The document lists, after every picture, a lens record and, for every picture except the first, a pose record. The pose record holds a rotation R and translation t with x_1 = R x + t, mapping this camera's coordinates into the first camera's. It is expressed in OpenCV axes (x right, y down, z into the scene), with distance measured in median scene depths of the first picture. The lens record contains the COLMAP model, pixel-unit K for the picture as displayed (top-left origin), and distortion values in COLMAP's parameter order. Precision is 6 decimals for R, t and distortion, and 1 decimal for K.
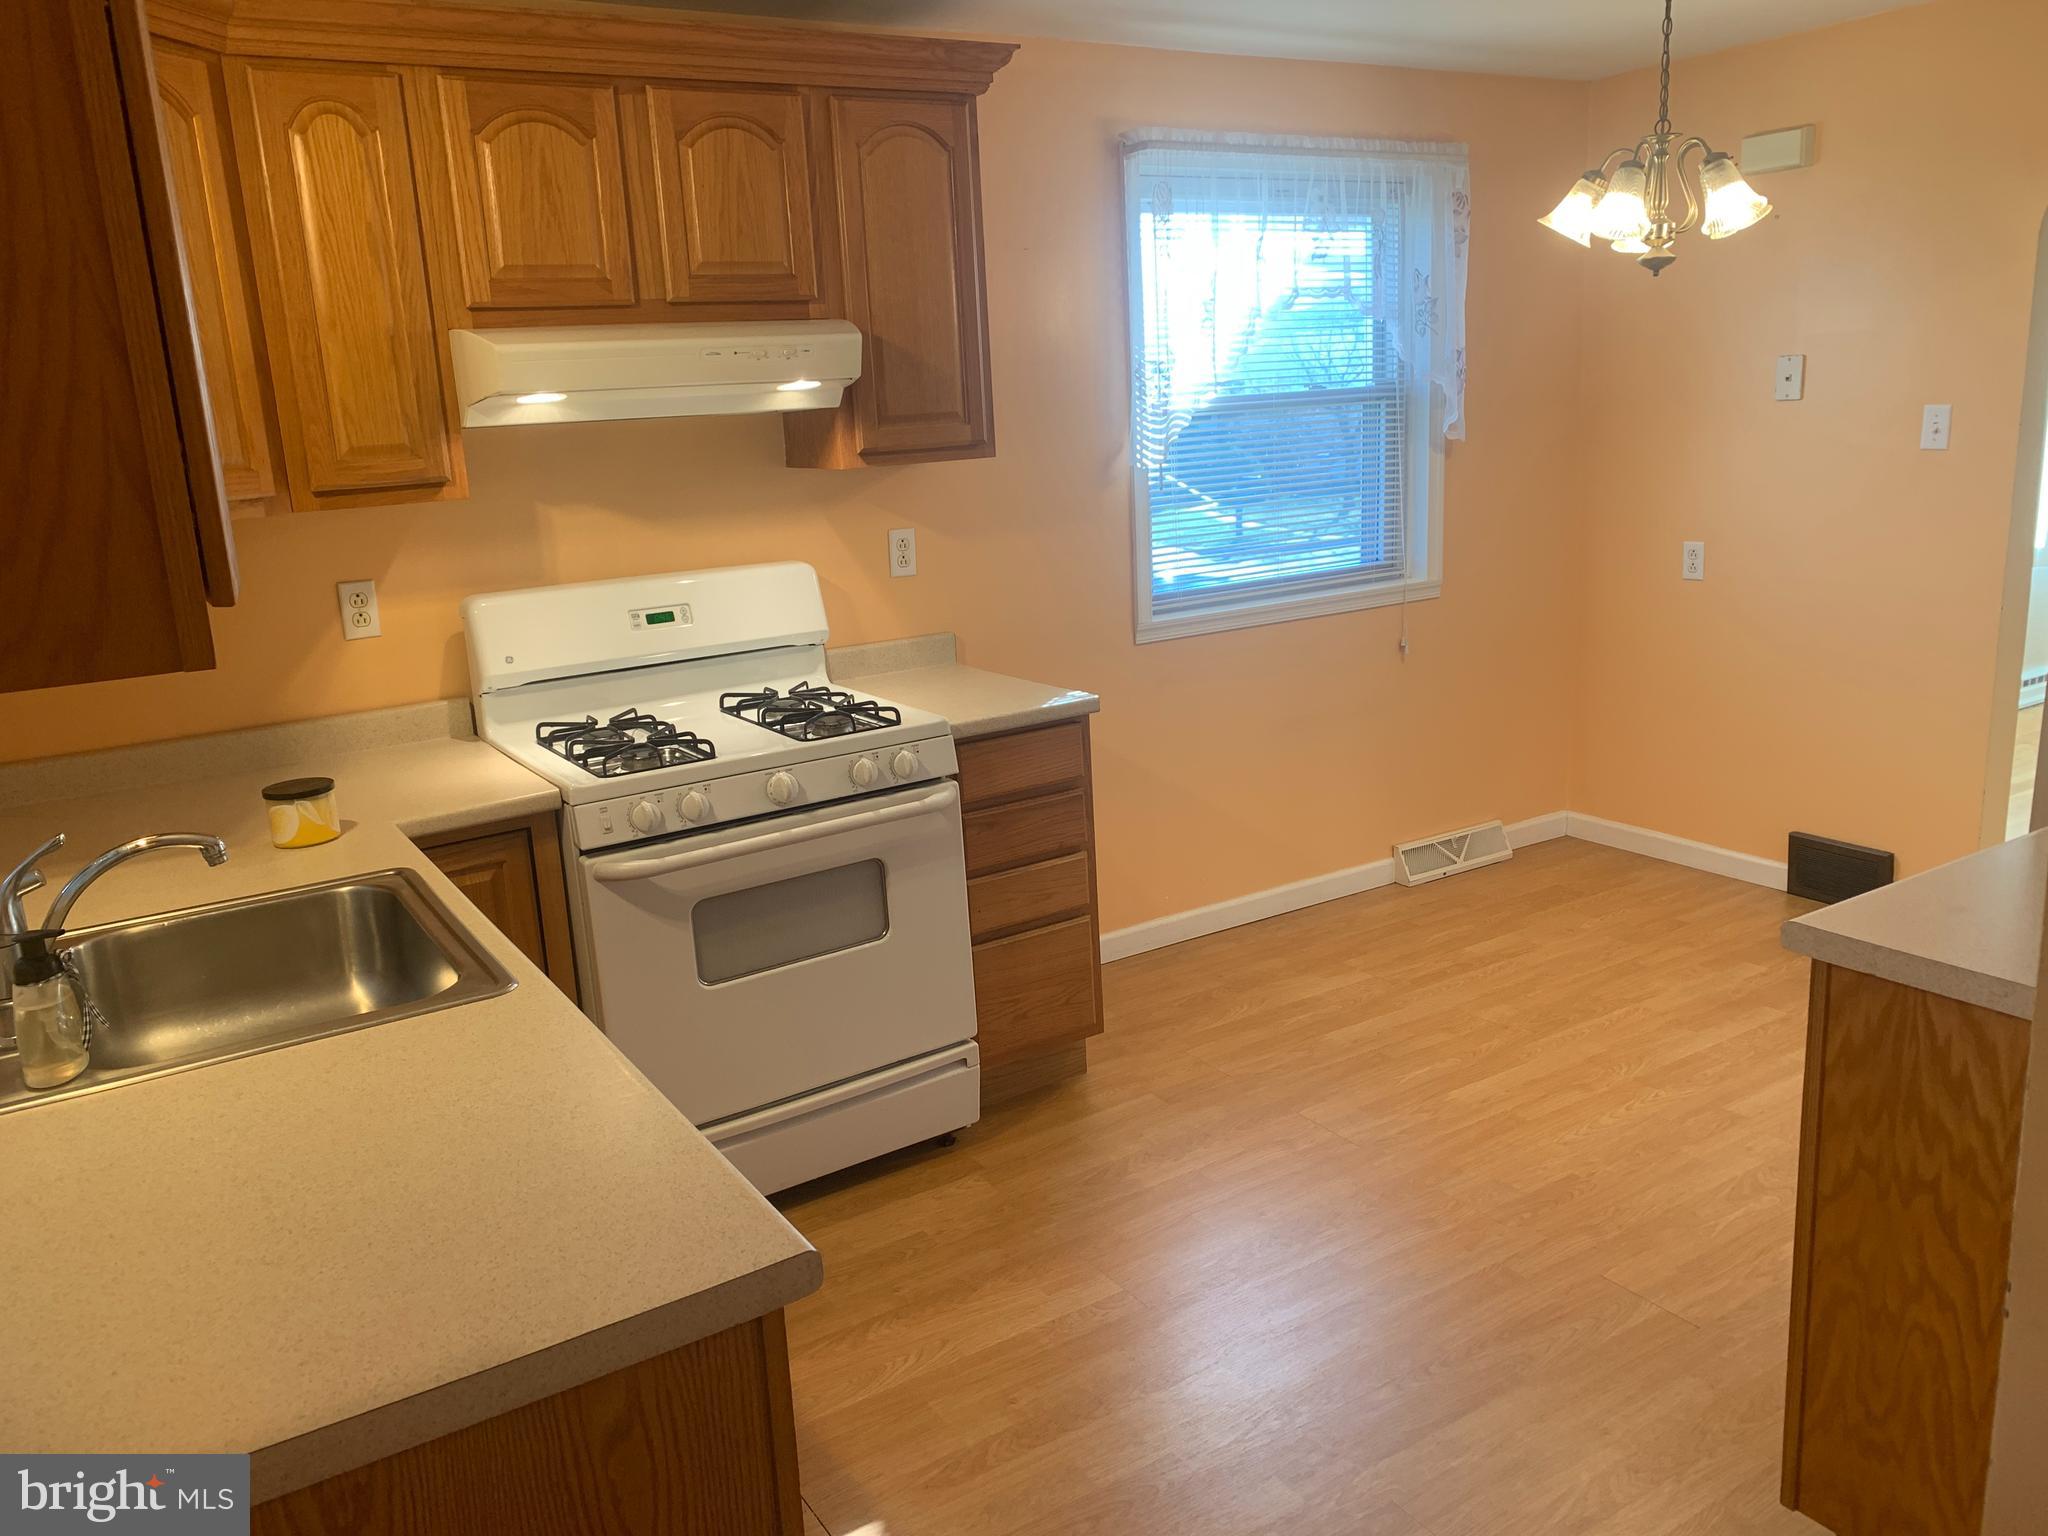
lens RADIAL K [[1555.3, 0, 1023.1], [0, 1555.3, 745.2], [0, 0, 1]] dist [0.091259, 0.001017]
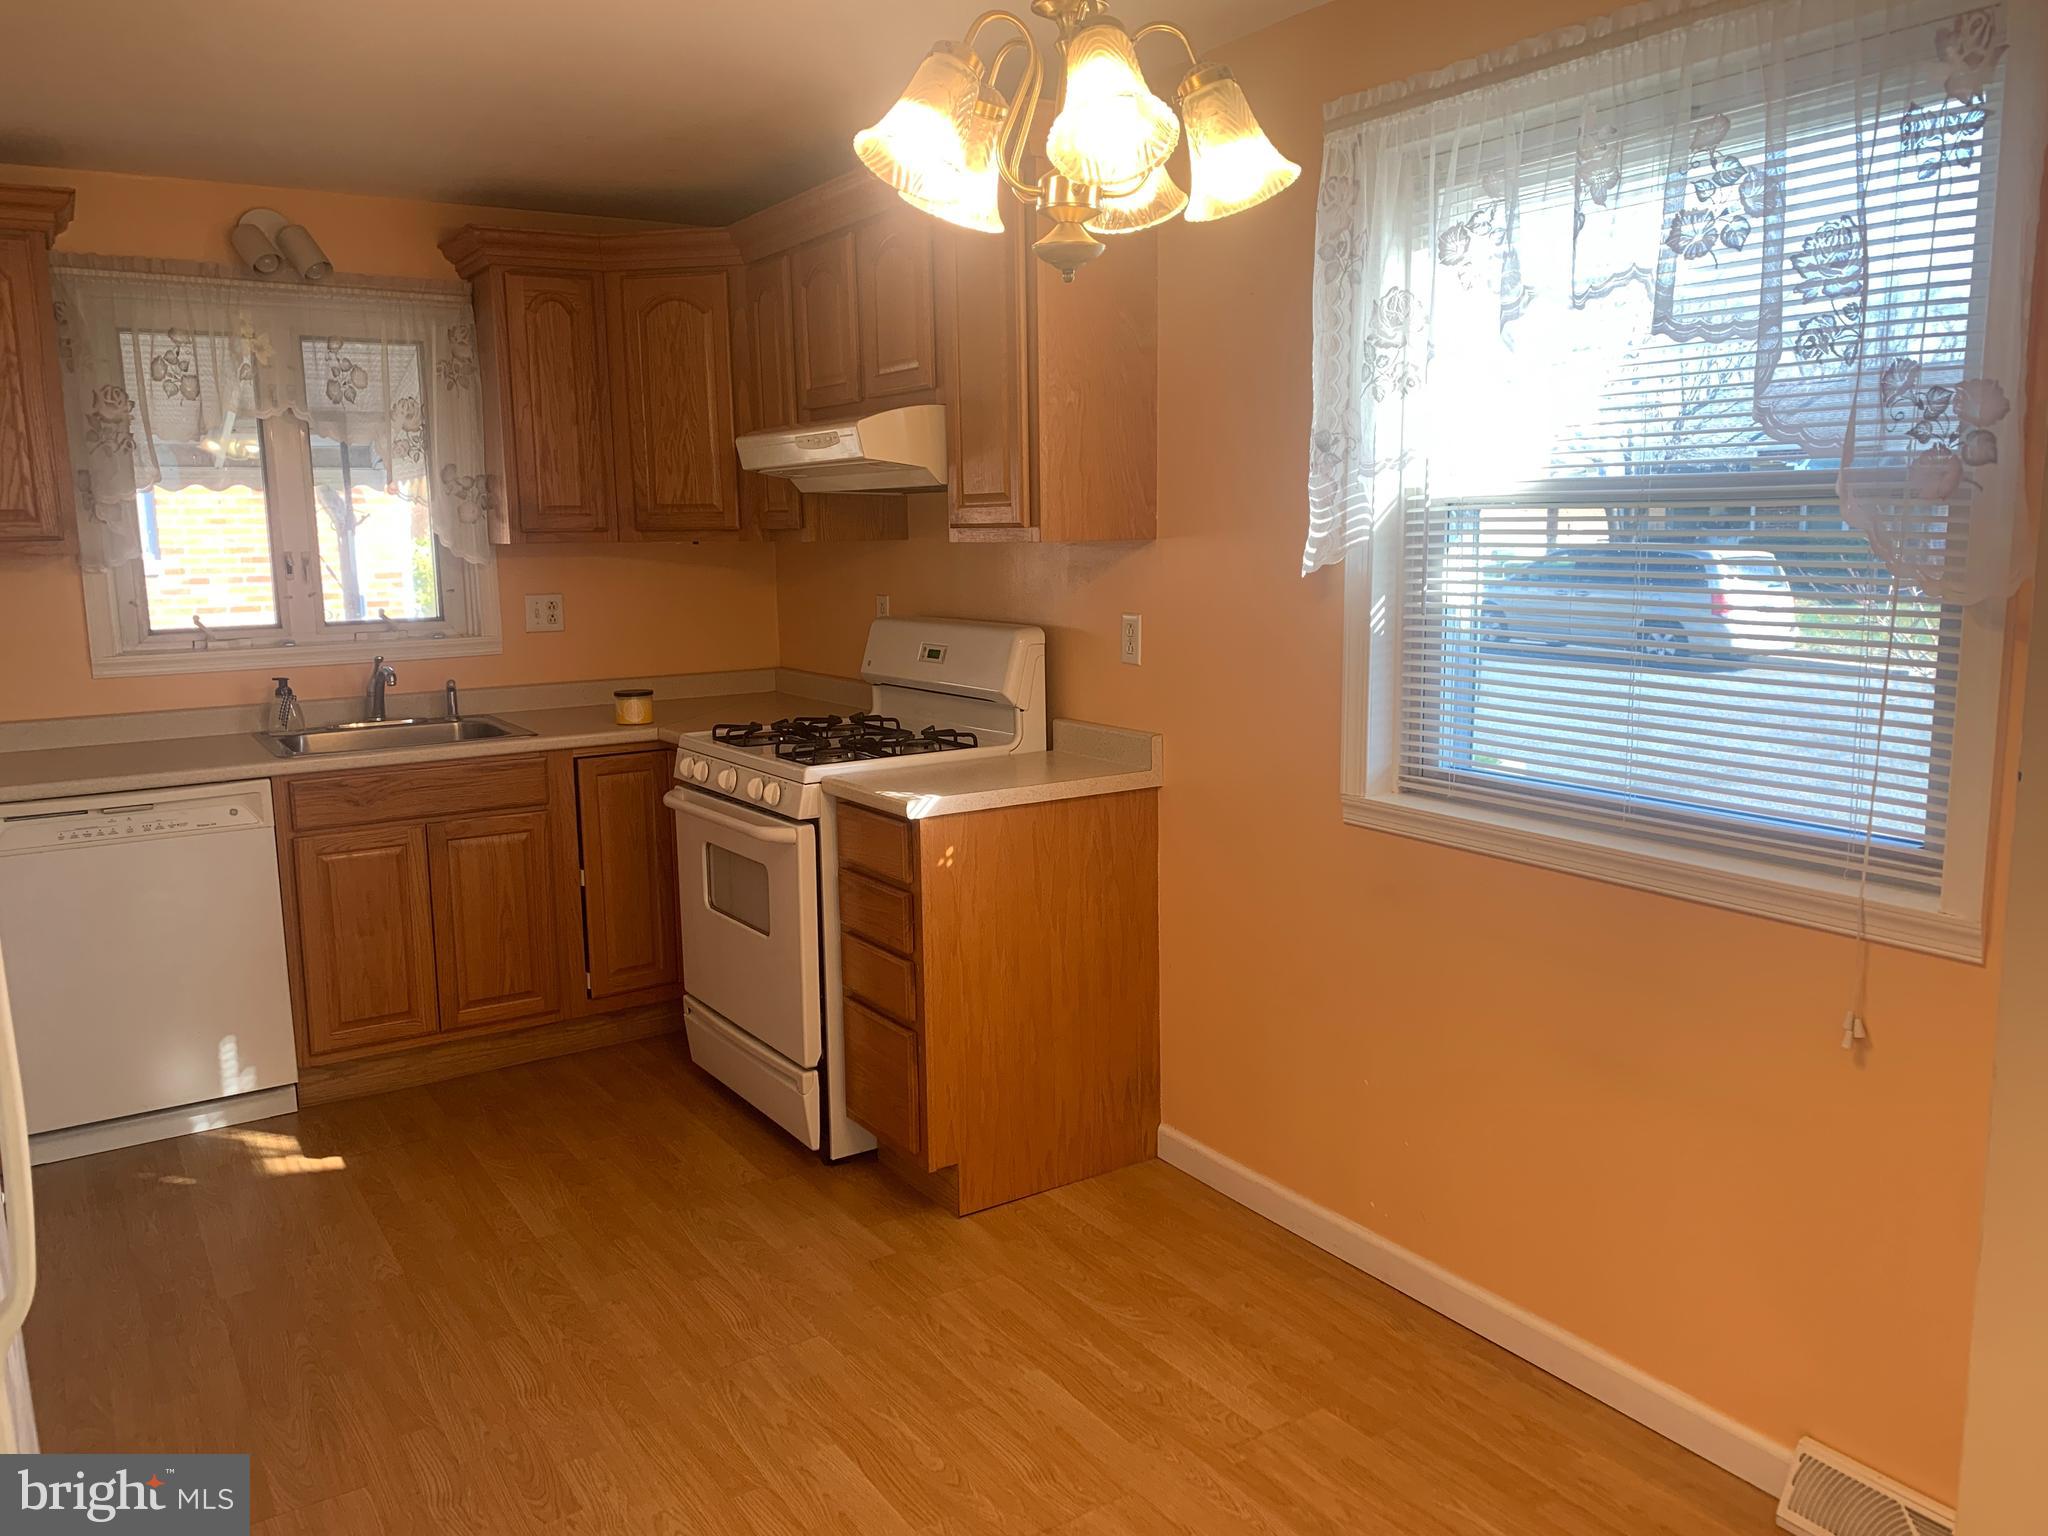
lens RADIAL K [[1568.2, 0, 1024.0], [0, 1568.2, 768.0], [0, 0, 1]] dist [0.018006, 0.004288]
pose [[0.008318, 0.209941, -0.977679, 0.800292], [-0.204963, 0.957312, 0.203823, -0.214537], [0.978734, 0.198693, 0.050993, 0.858008]]
